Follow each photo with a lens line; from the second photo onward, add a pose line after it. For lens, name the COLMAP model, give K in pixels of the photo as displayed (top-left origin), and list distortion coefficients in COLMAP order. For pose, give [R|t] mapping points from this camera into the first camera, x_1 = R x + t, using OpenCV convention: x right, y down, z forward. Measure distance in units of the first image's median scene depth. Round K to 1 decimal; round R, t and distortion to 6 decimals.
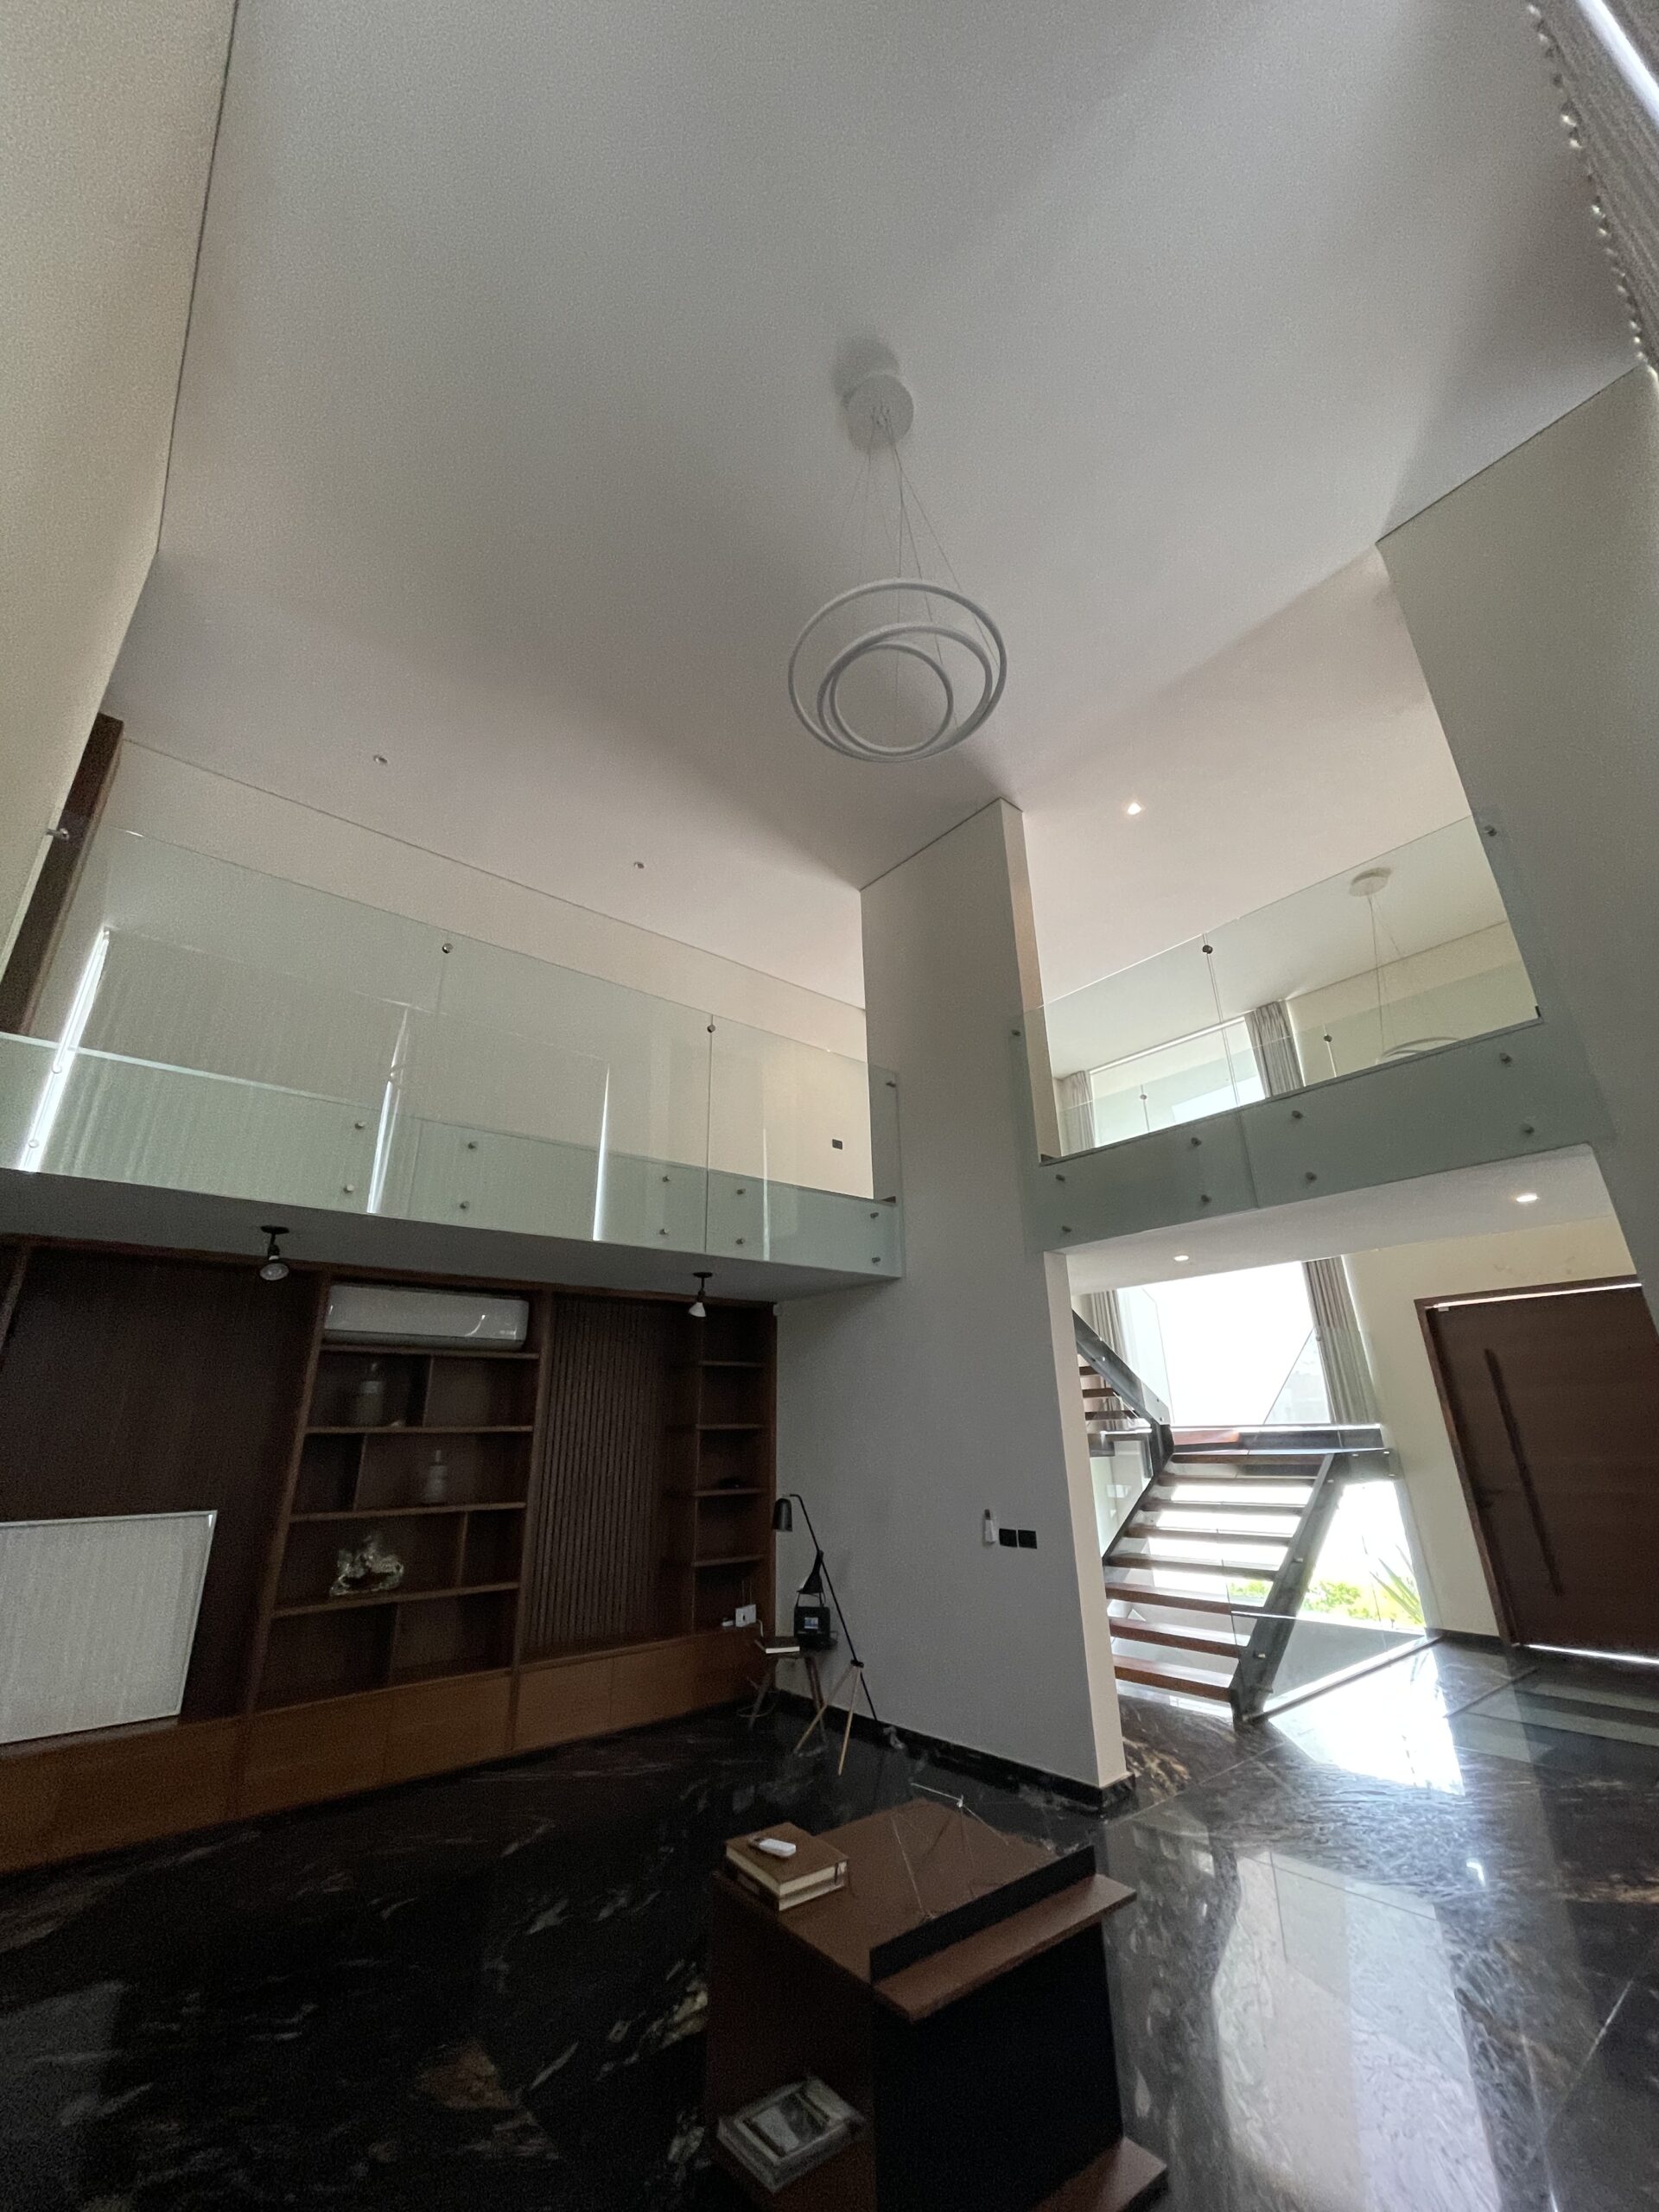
lens RADIAL K [[892.6, 0, 829.5], [0, 892.6, 1106.0], [0, 0, 1]] dist [-0.002355, -0.000217]
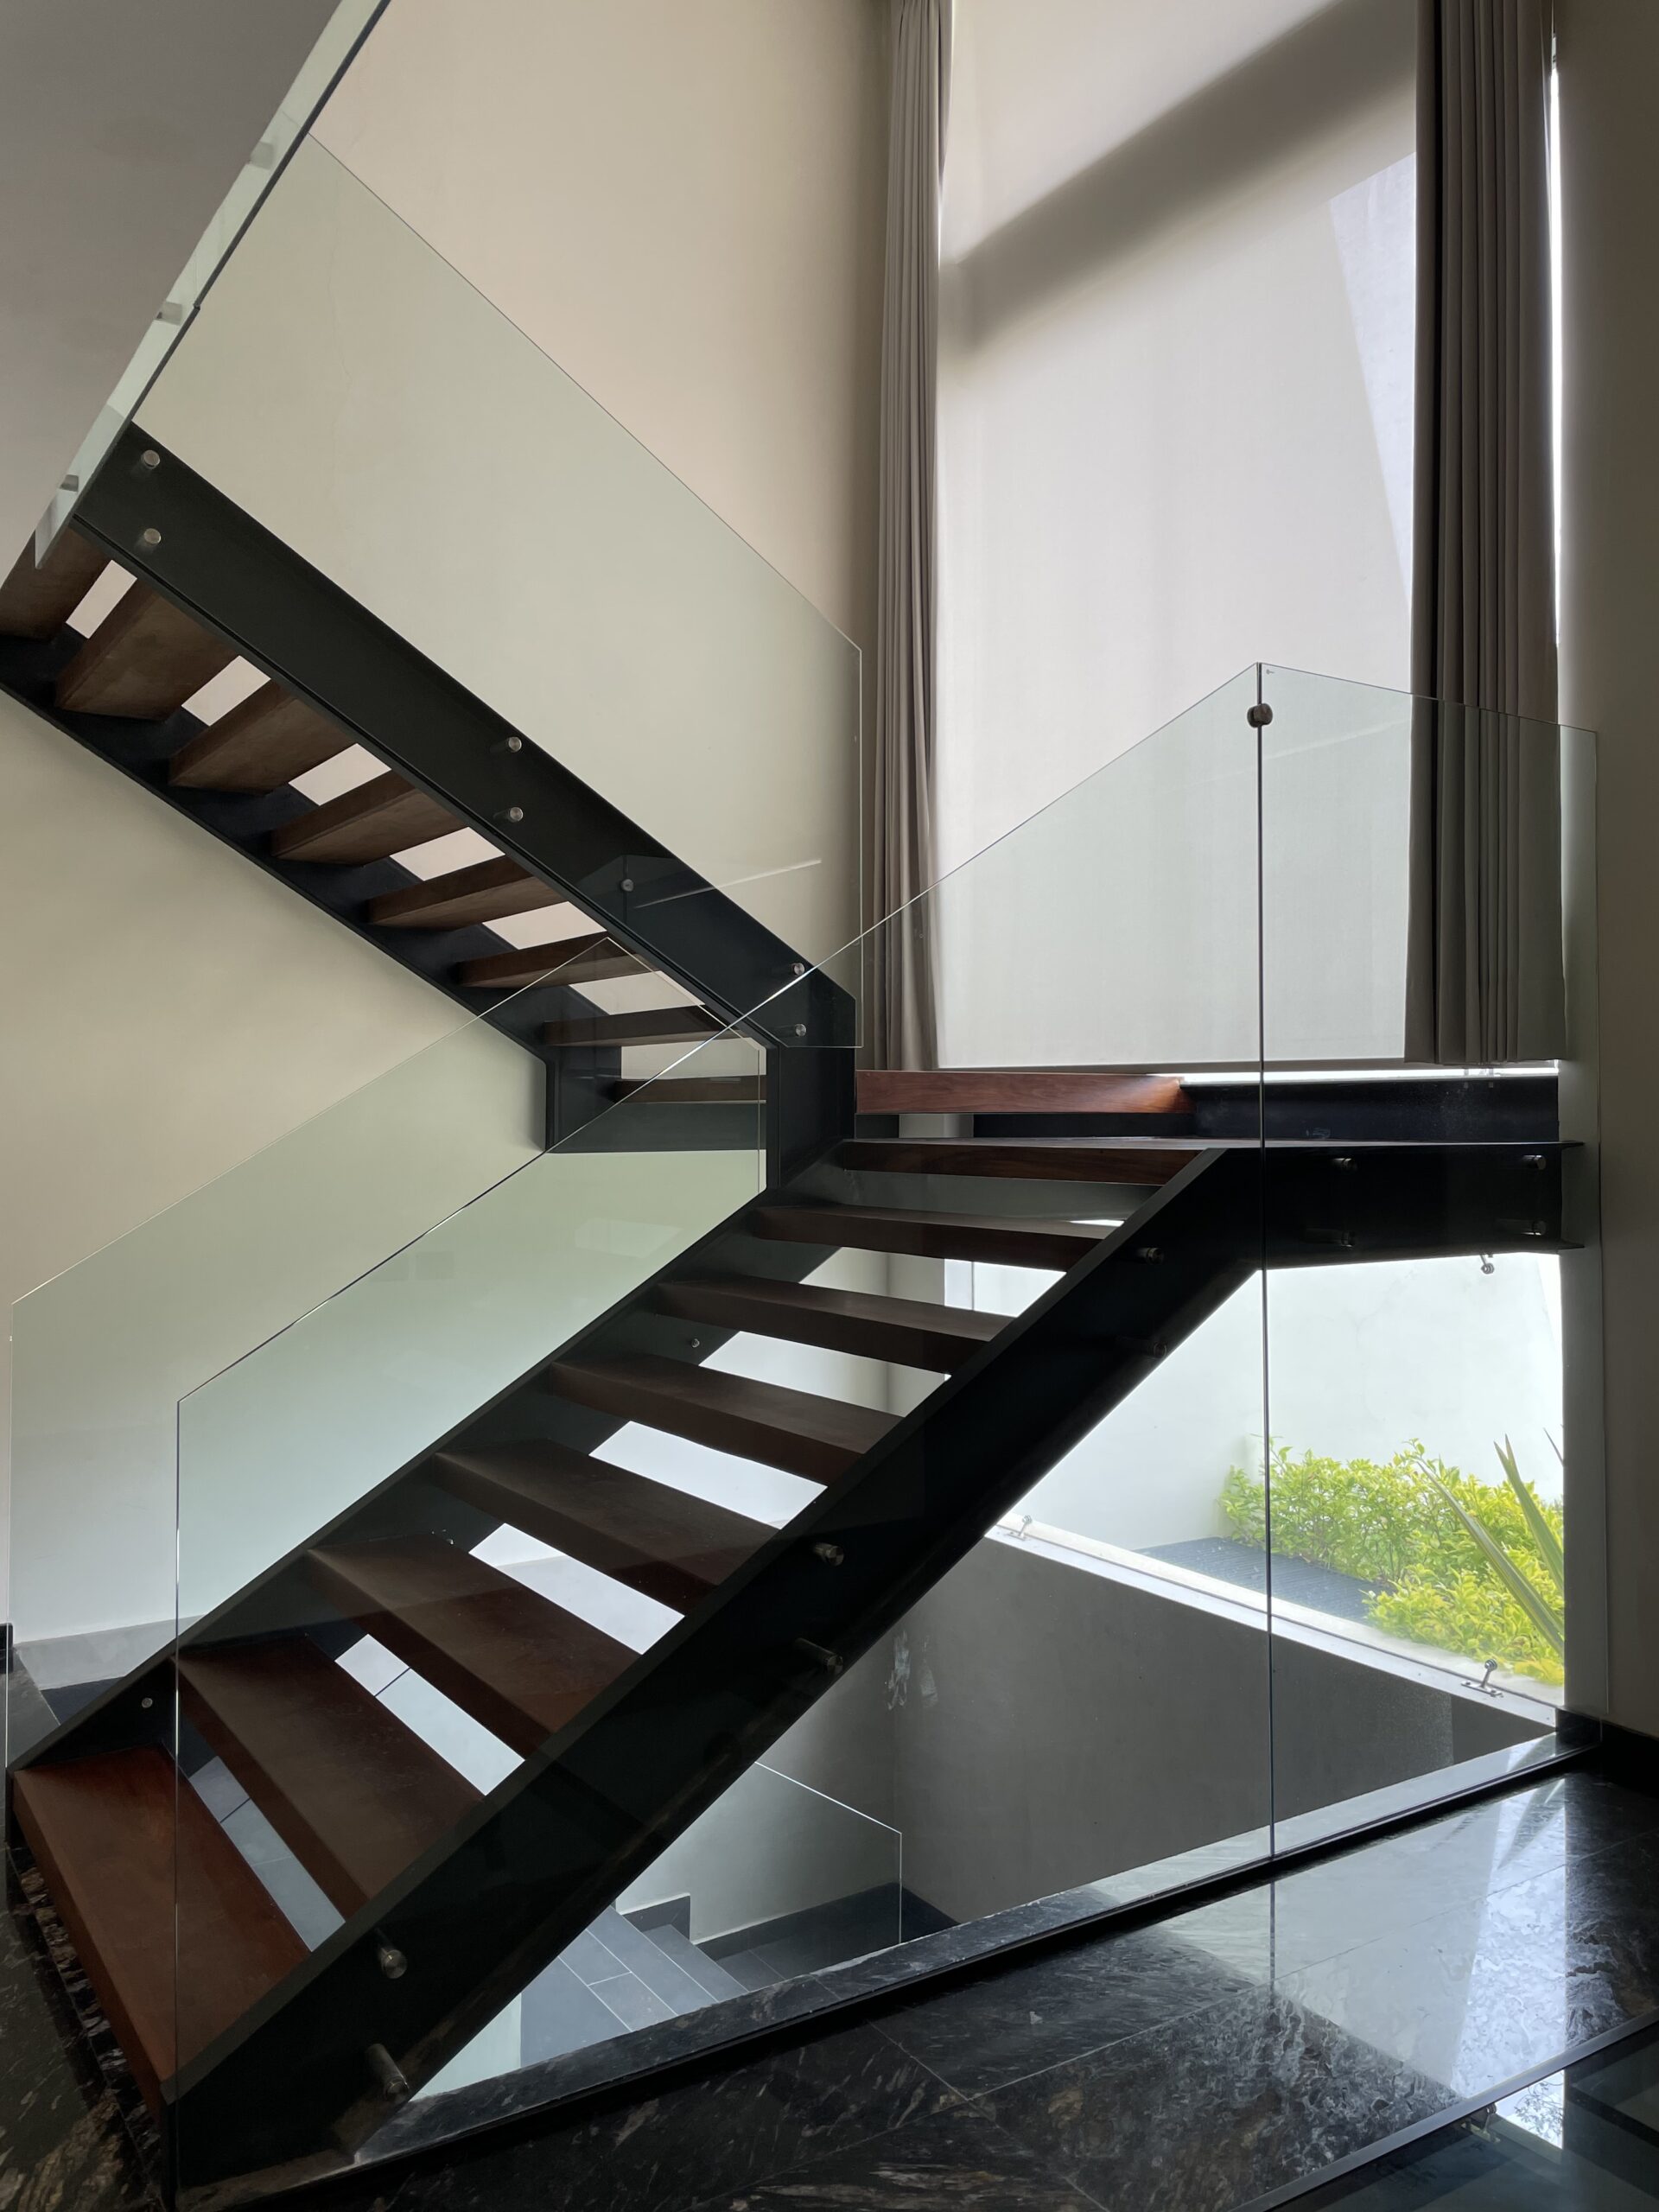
lens RADIAL K [[1670.8, 0, 829.5], [0, 1670.8, 1106.0], [0, 0, 1]] dist [0.075700, -0.119596]
pose [[0.995573, 0.025808, -0.090374, 0.431218], [0.007376, 0.937140, 0.348877, 0.180823], [0.093697, -0.347999, 0.932801, 0.473560]]
